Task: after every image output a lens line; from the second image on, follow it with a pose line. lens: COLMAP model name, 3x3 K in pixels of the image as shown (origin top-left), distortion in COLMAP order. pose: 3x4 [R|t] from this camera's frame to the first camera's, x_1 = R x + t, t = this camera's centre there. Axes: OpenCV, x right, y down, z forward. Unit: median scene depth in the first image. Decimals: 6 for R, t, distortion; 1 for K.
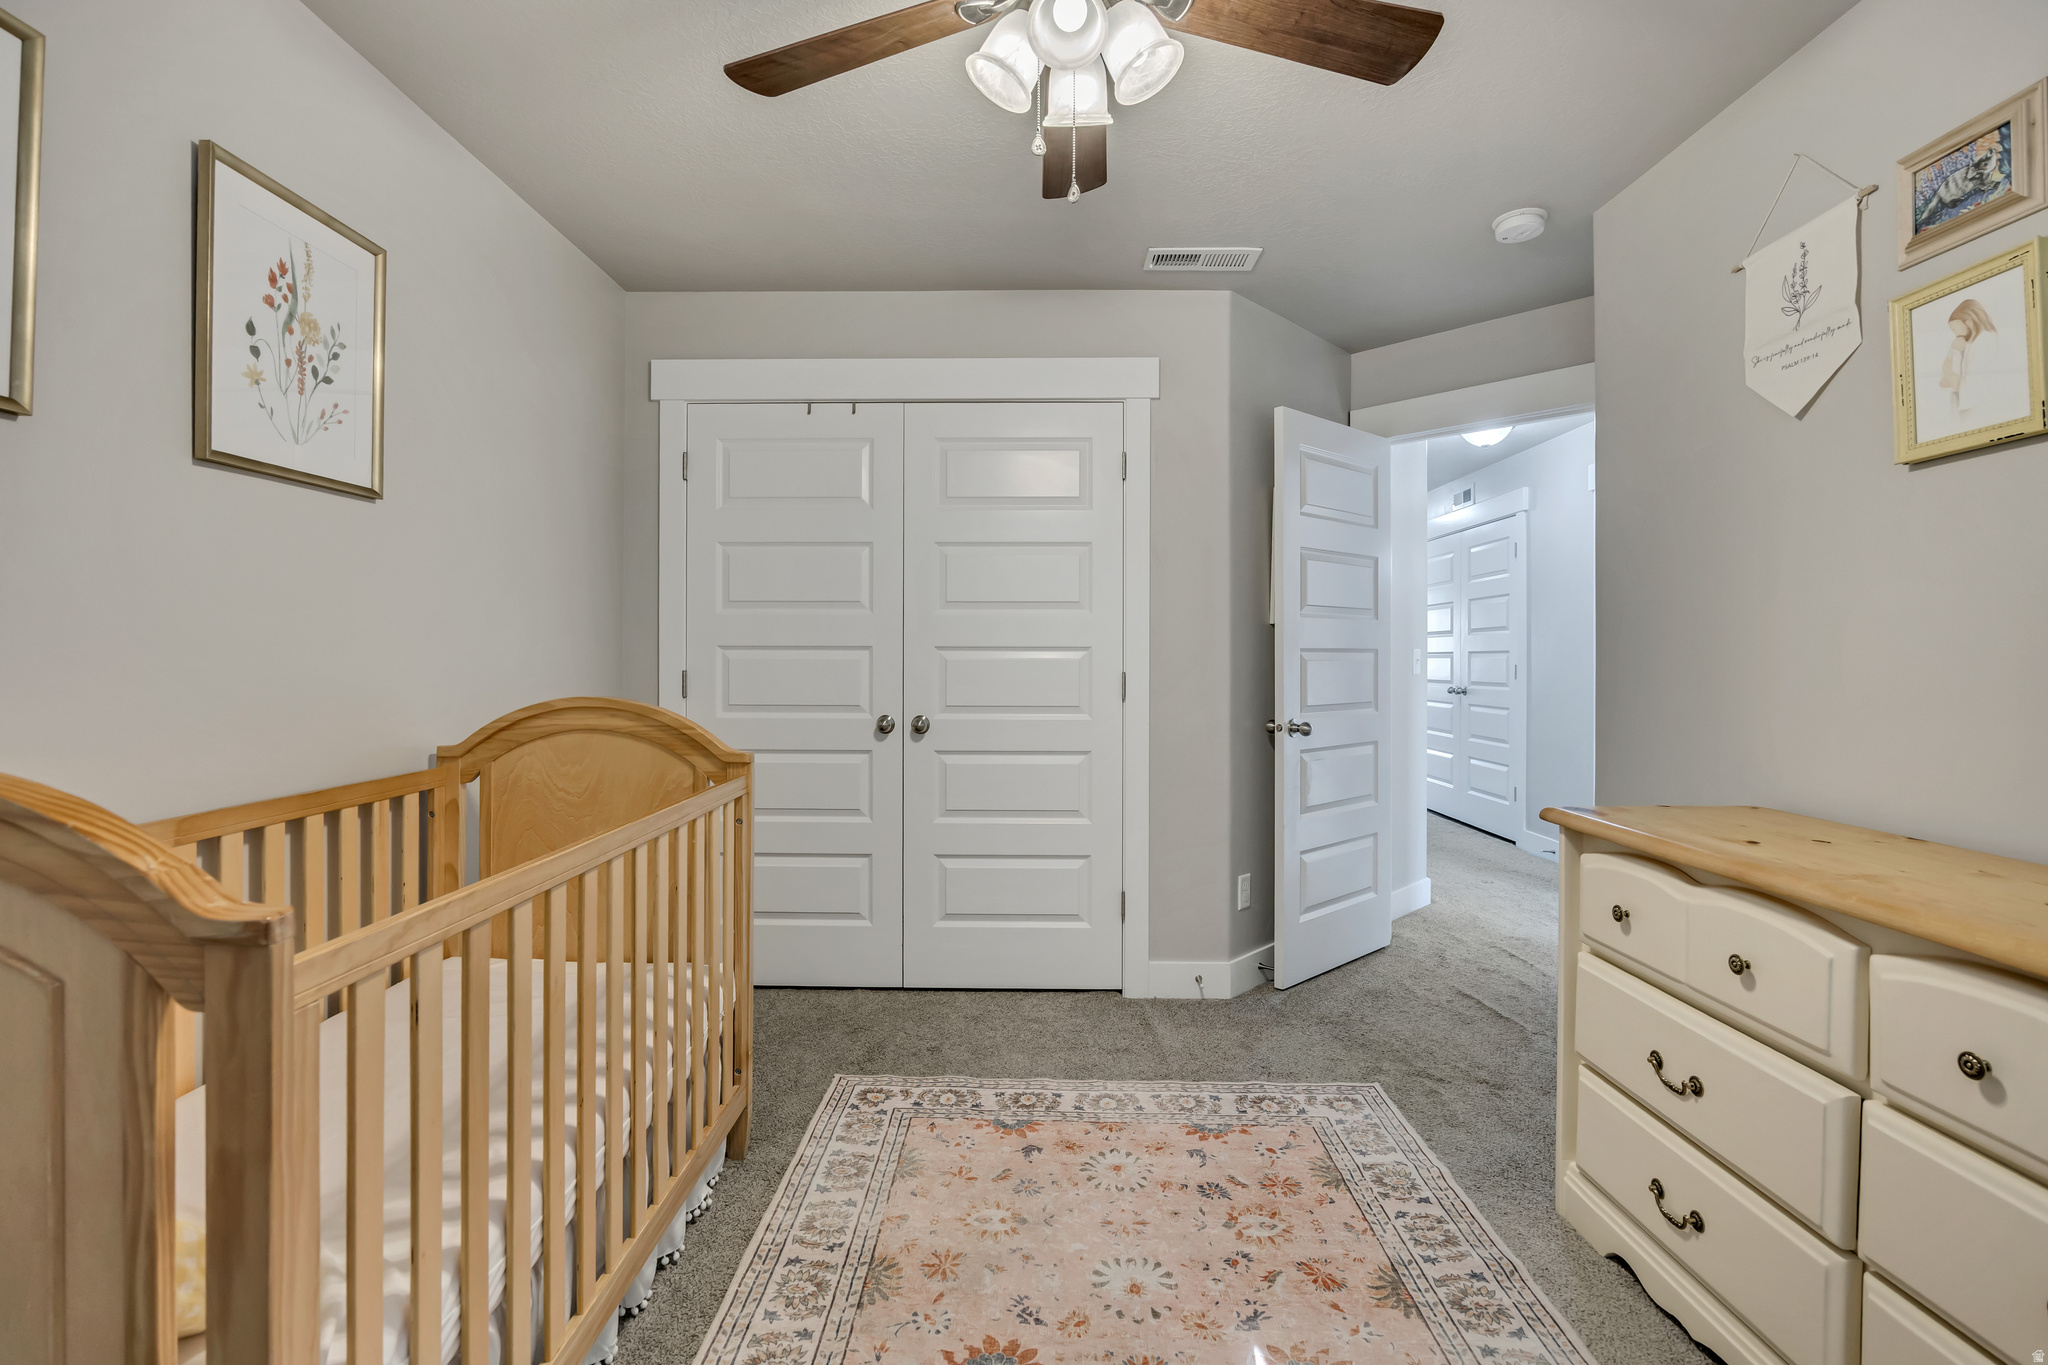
lens RADIAL K [[921.4, 0, 1019.8], [0, 921.4, 666.1], [0, 0, 1]] dist [-0.012022, -0.000404]
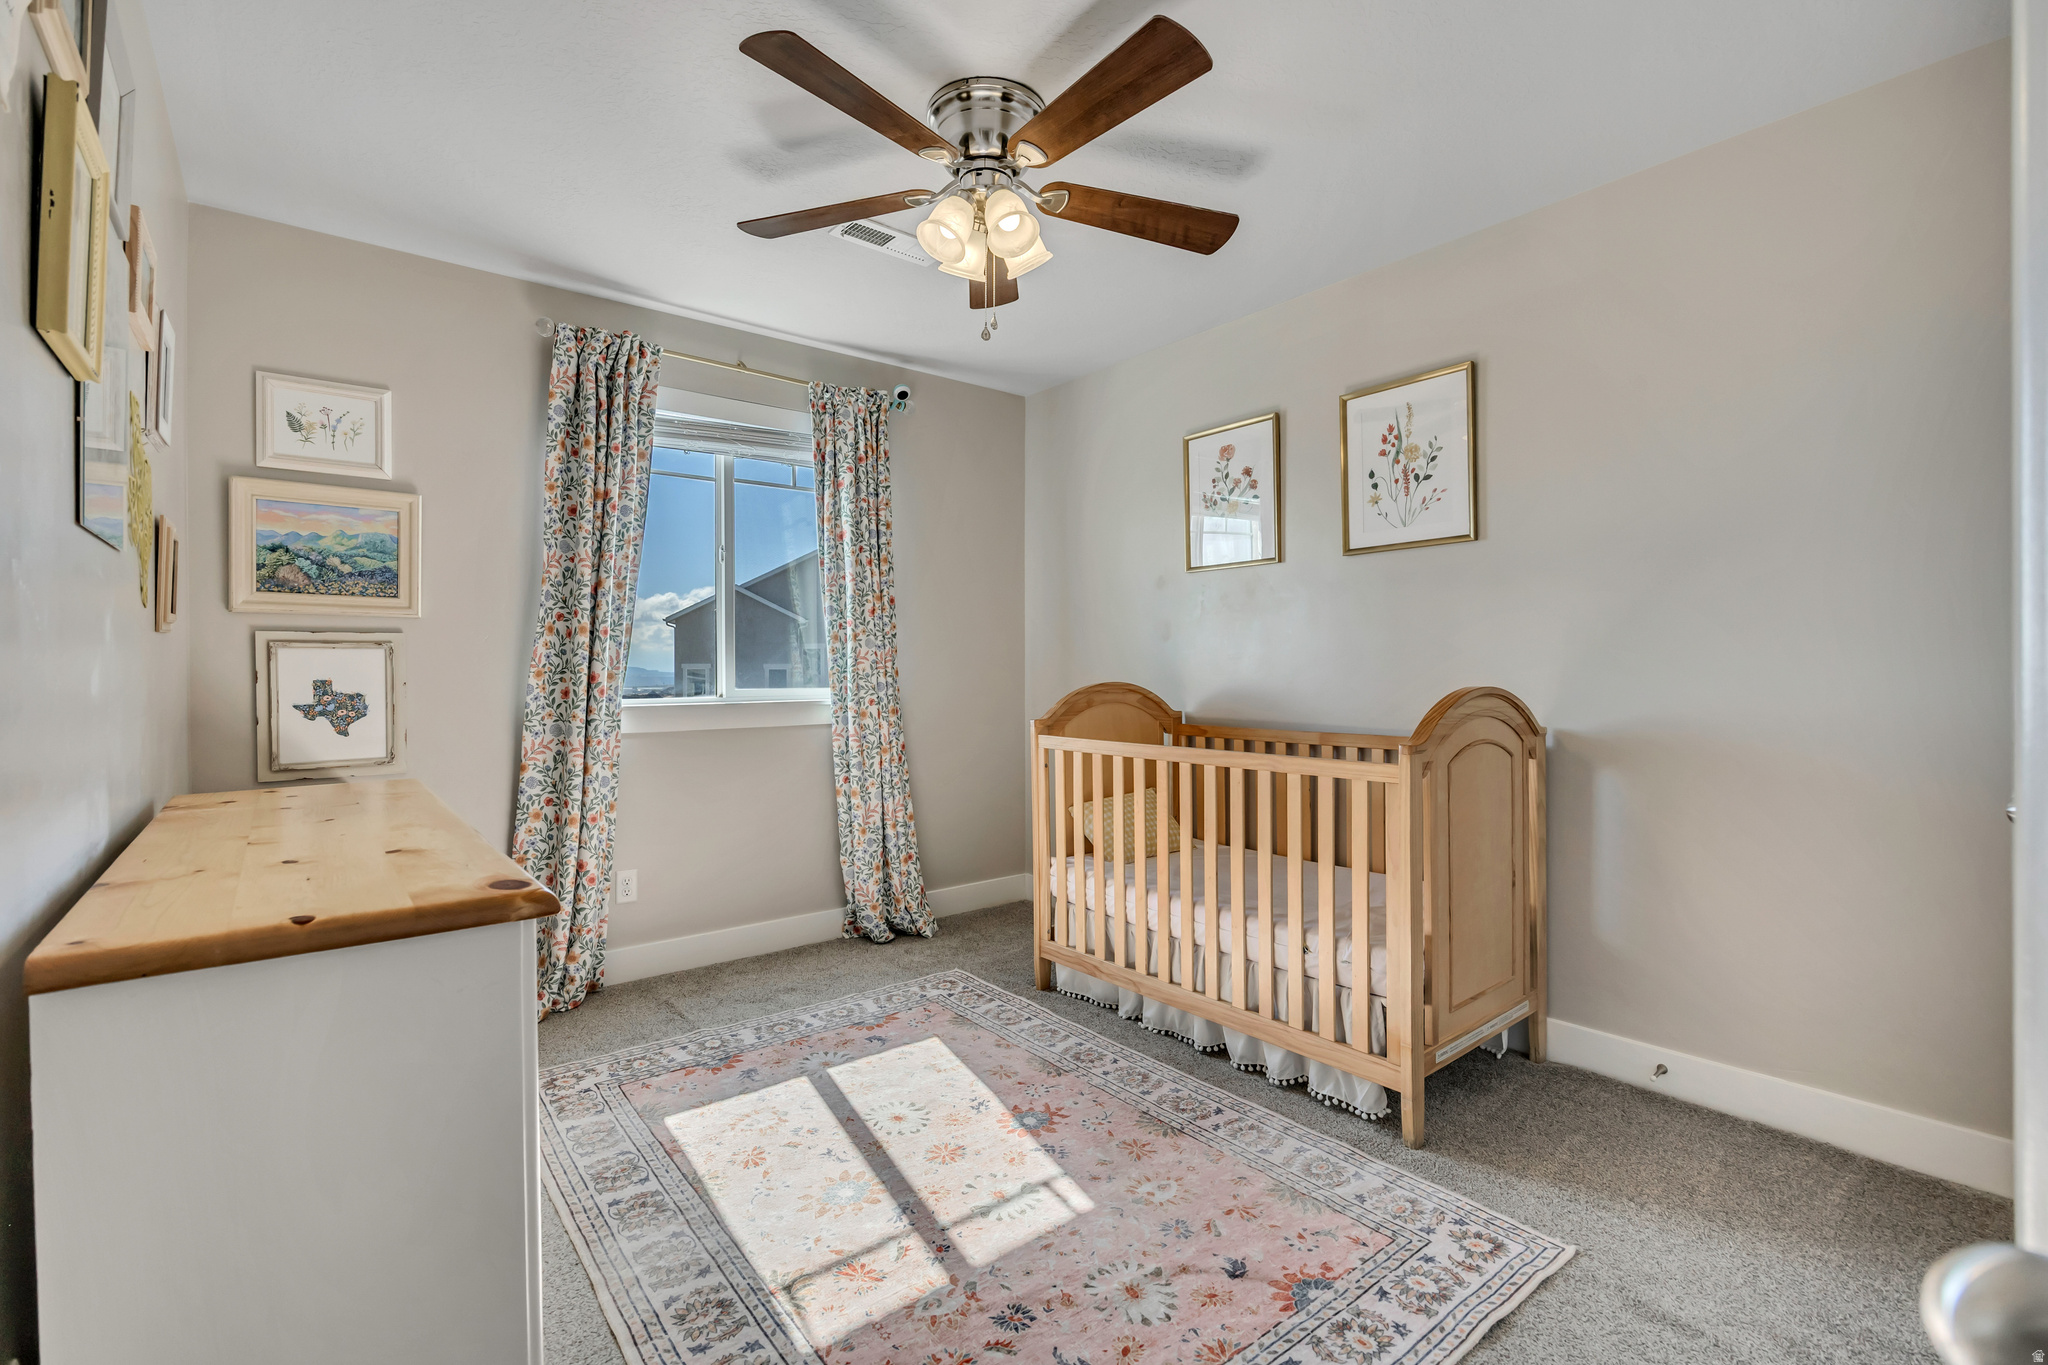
lens RADIAL K [[921.4, 0, 1019.8], [0, 921.4, 666.1], [0, 0, 1]] dist [-0.012022, -0.000404]
pose [[-0.776405, -0.004438, -0.630218, 0.798143], [-0.004037, 0.999990, -0.002068, 0.018559], [0.630221, 0.000939, -0.776415, 1.826687]]
